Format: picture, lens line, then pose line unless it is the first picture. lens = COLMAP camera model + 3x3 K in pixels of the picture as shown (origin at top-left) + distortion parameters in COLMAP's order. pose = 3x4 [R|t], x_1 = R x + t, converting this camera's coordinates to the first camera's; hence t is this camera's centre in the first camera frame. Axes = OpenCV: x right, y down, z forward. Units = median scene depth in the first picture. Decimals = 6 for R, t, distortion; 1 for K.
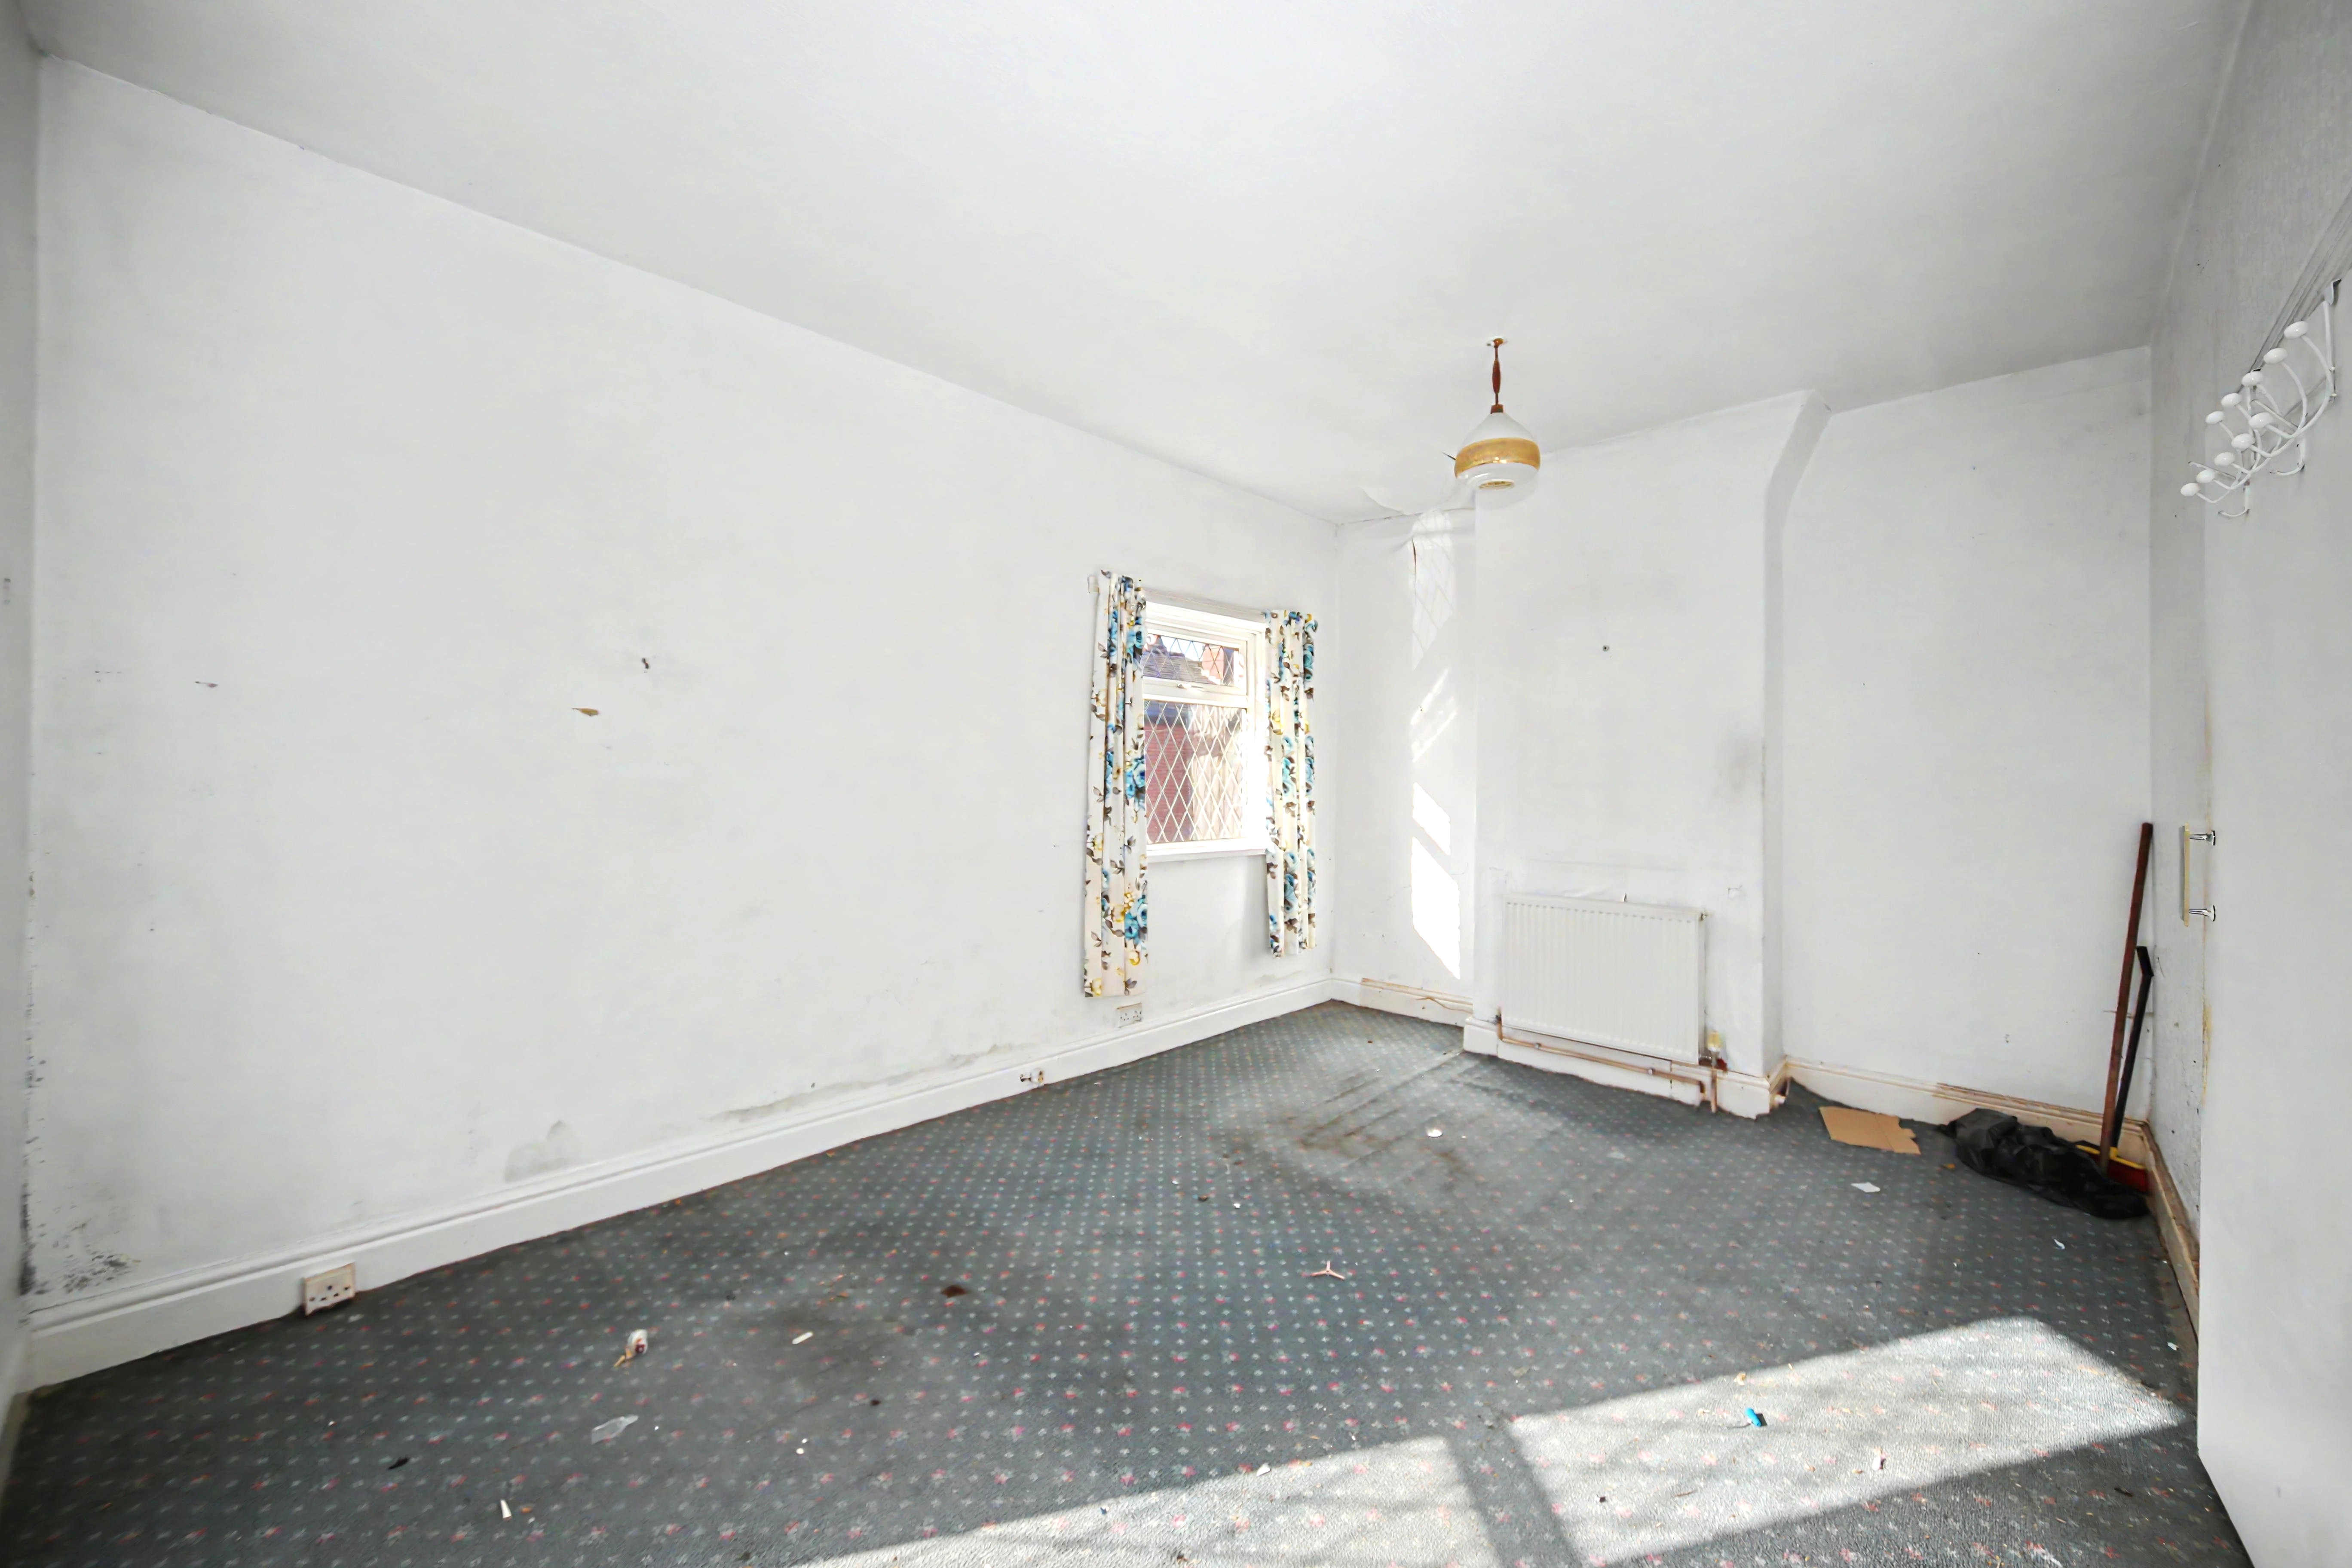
lens RADIAL K [[885.8, 0, 1175.3], [0, 885.8, 776.1], [0, 0, 1]] dist [-0.016845, -0.000108]
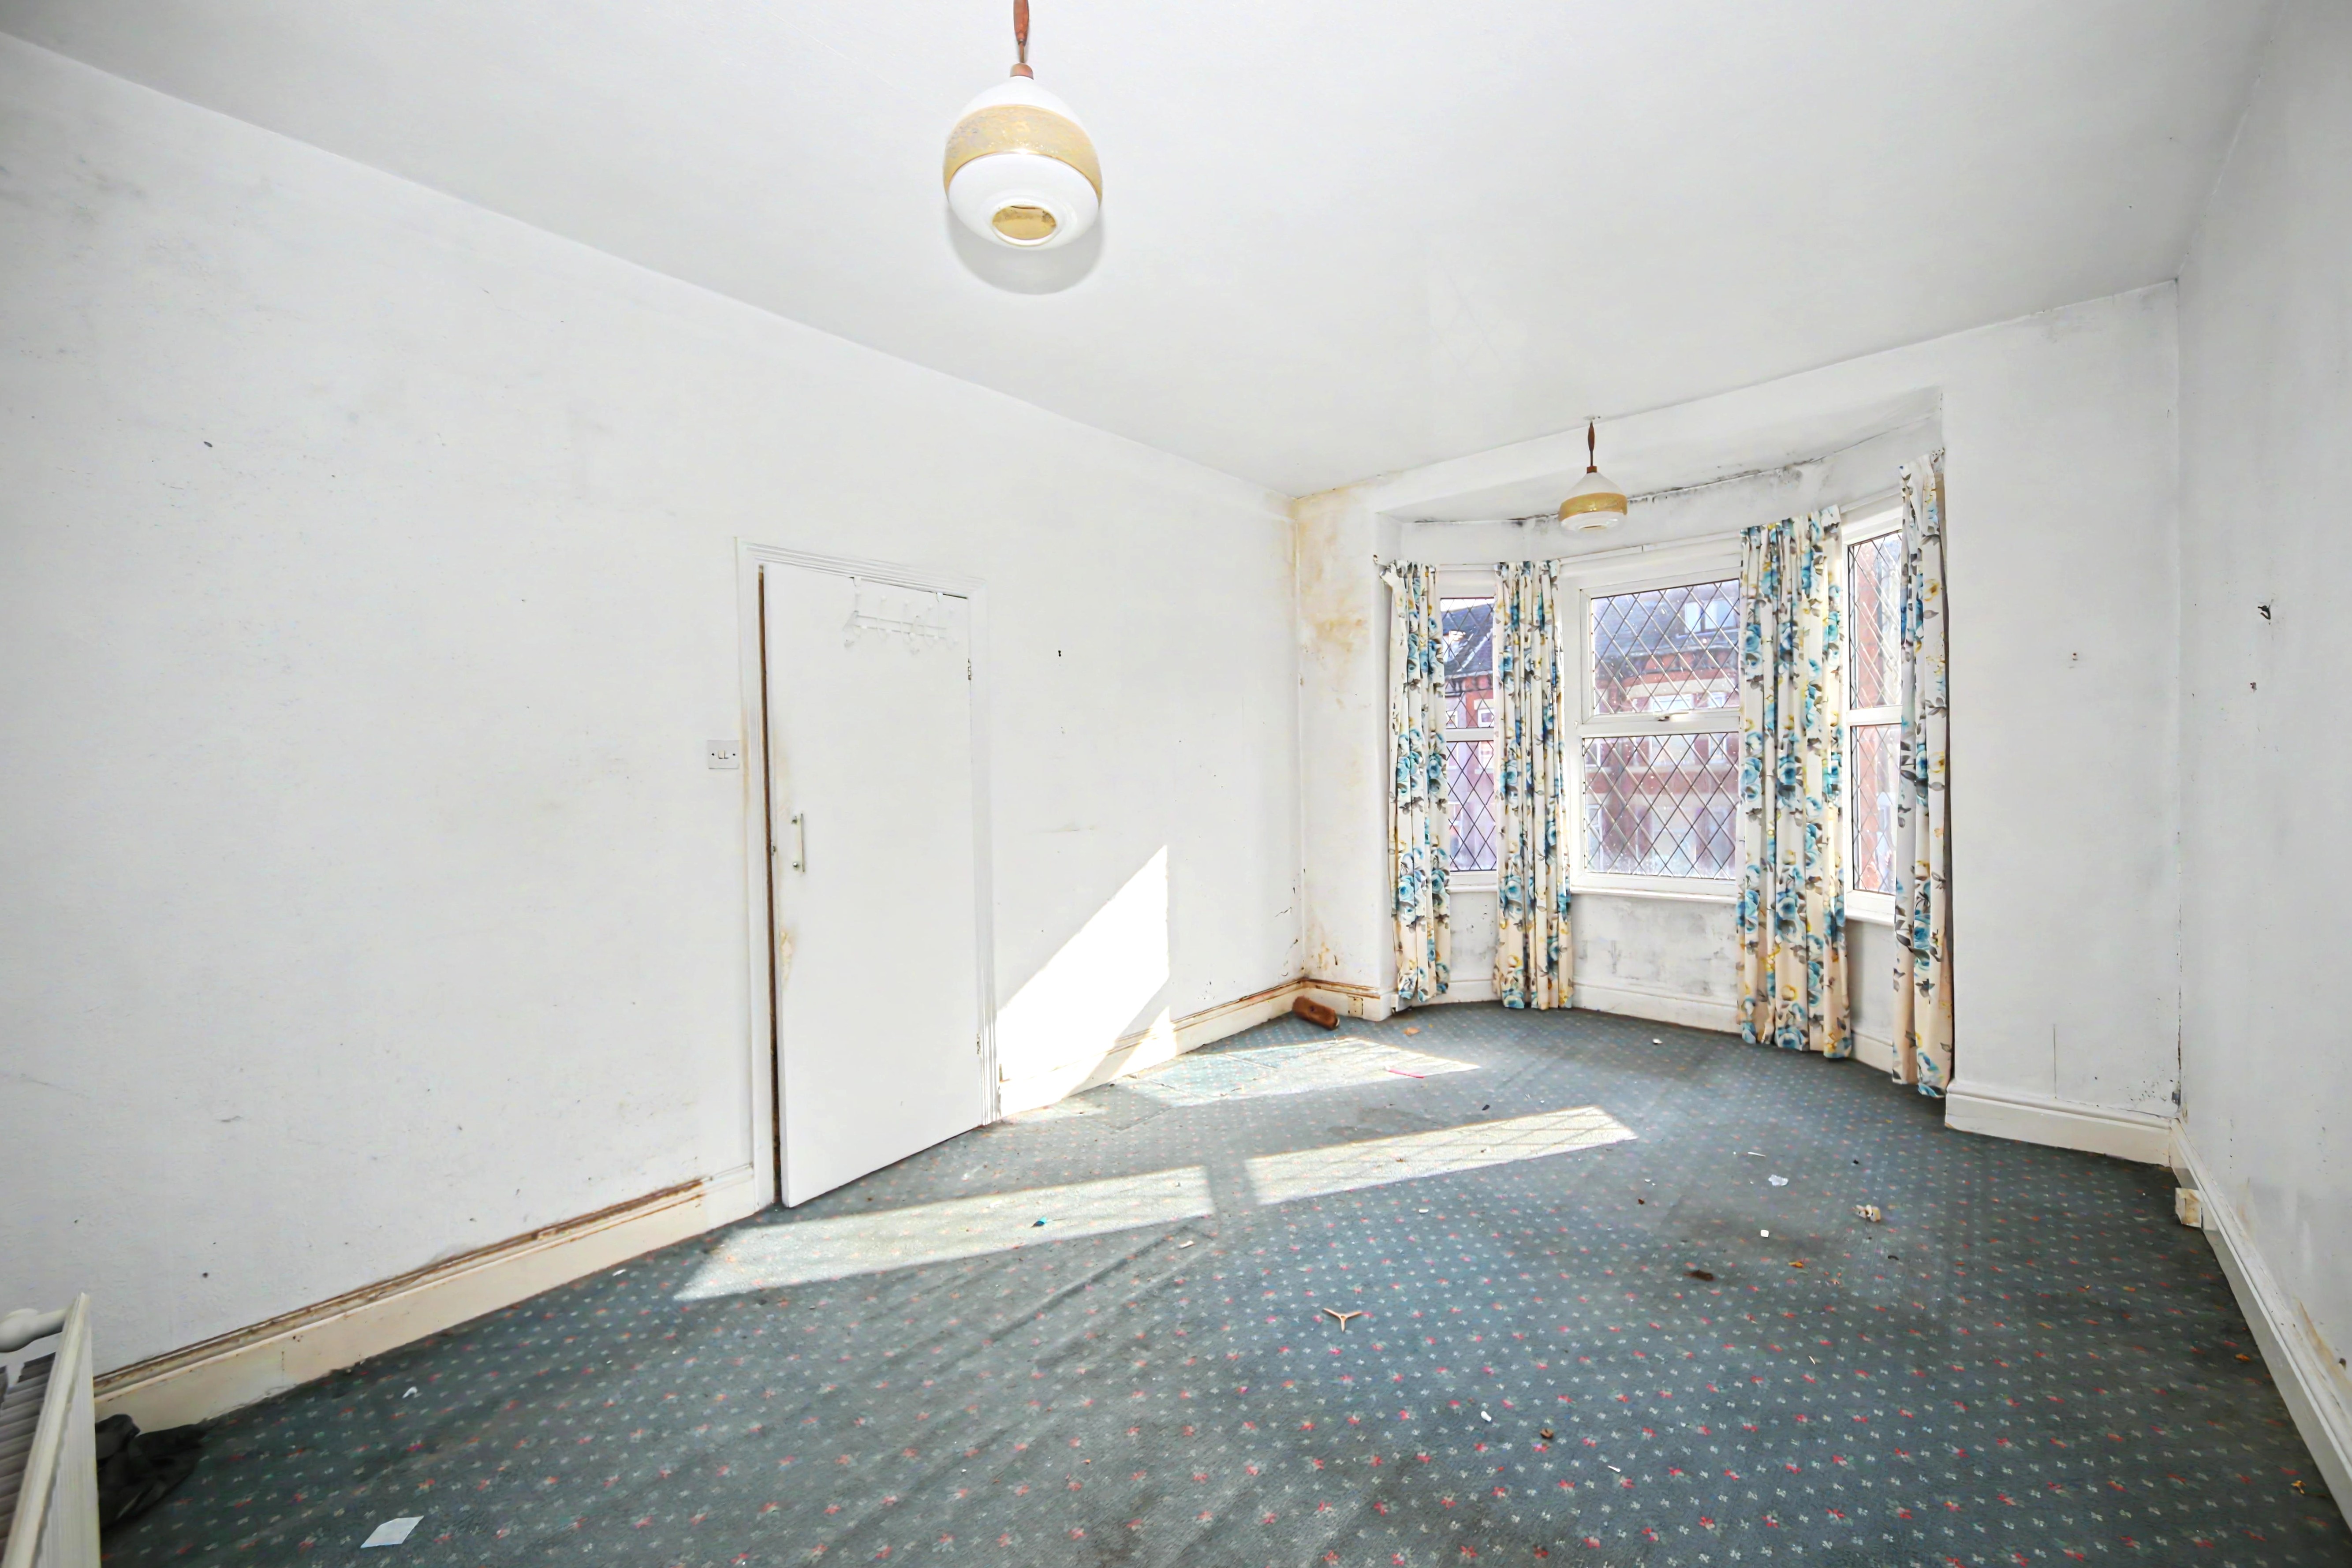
lens RADIAL K [[885.8, 0, 1178.7], [0, 885.8, 783.6], [0, 0, 1]] dist [-0.016845, -0.000108]
pose [[-0.999183, 0.013915, -0.037945, 0.333060], [0.013569, 0.999864, 0.009368, -0.003993], [0.038070, 0.008845, -0.999236, 1.708046]]
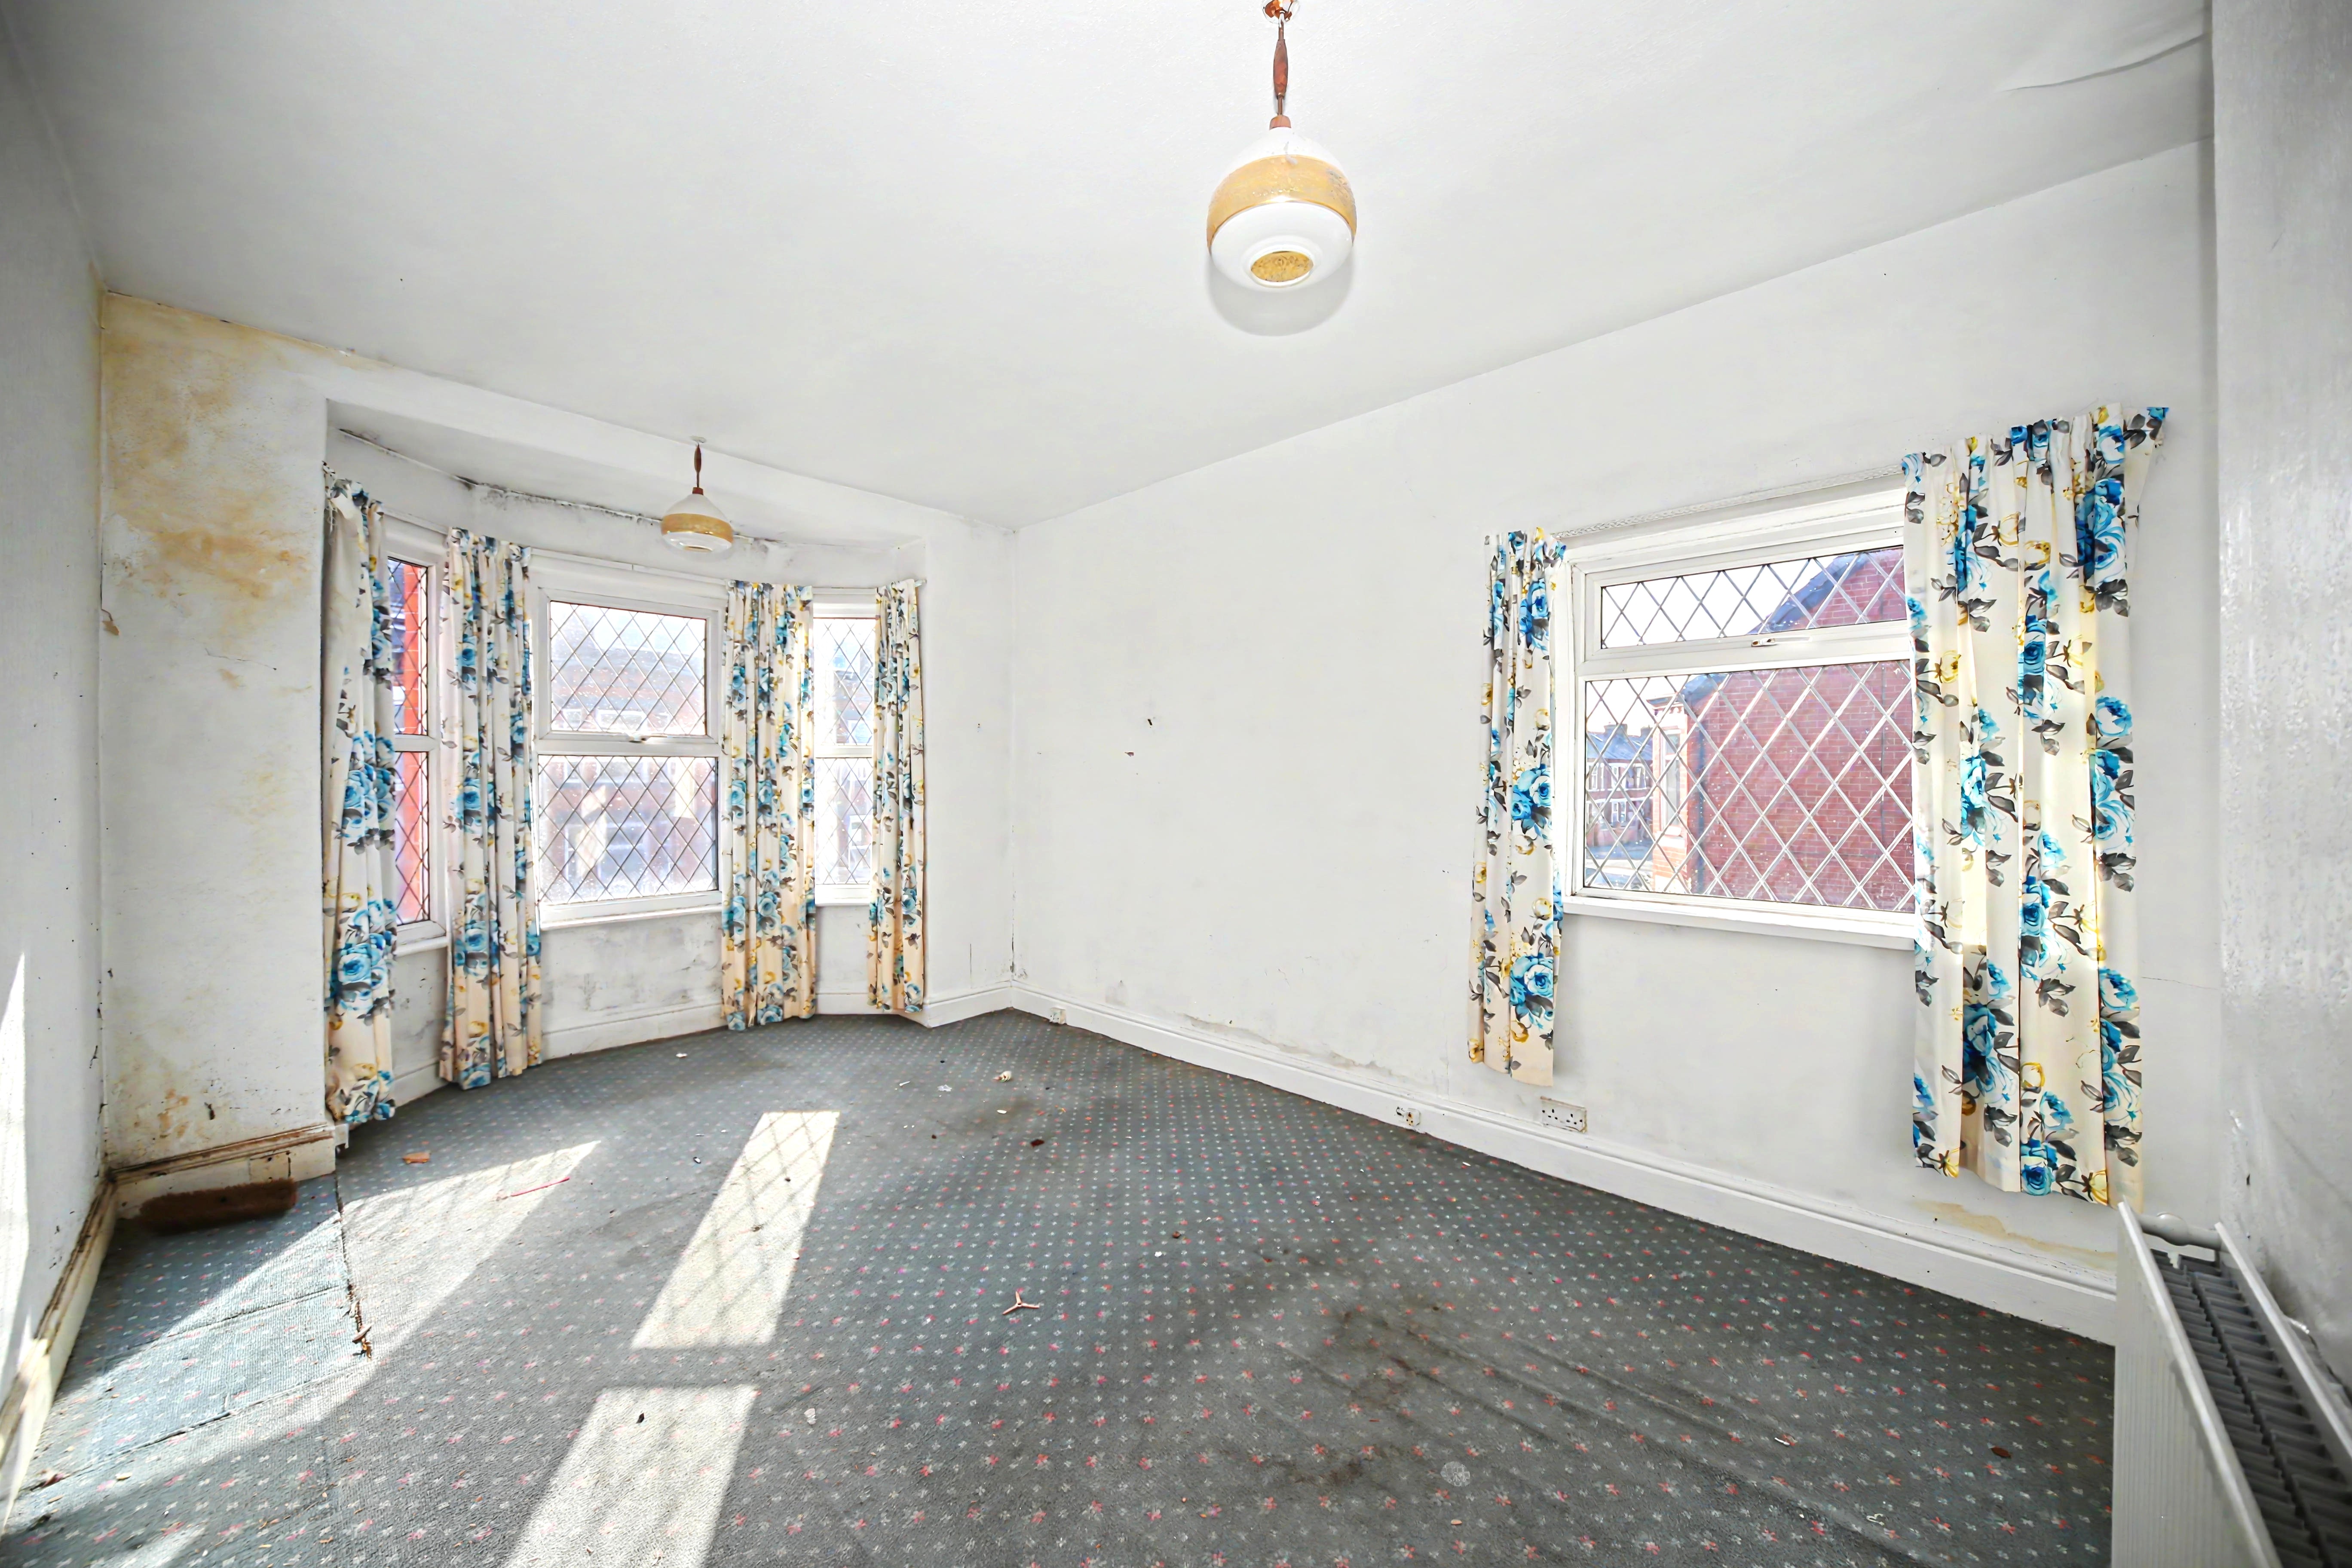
lens RADIAL K [[833.5, 0, 1184.8], [0, 833.5, 782.4], [0, 0, 1]] dist [-0.015895, 0.000155]
pose [[0.026285, -0.001144, -0.999654, 0.982763], [0.003736, 0.999992, -0.001047, -0.012951], [0.999648, -0.003707, 0.026289, 1.040983]]
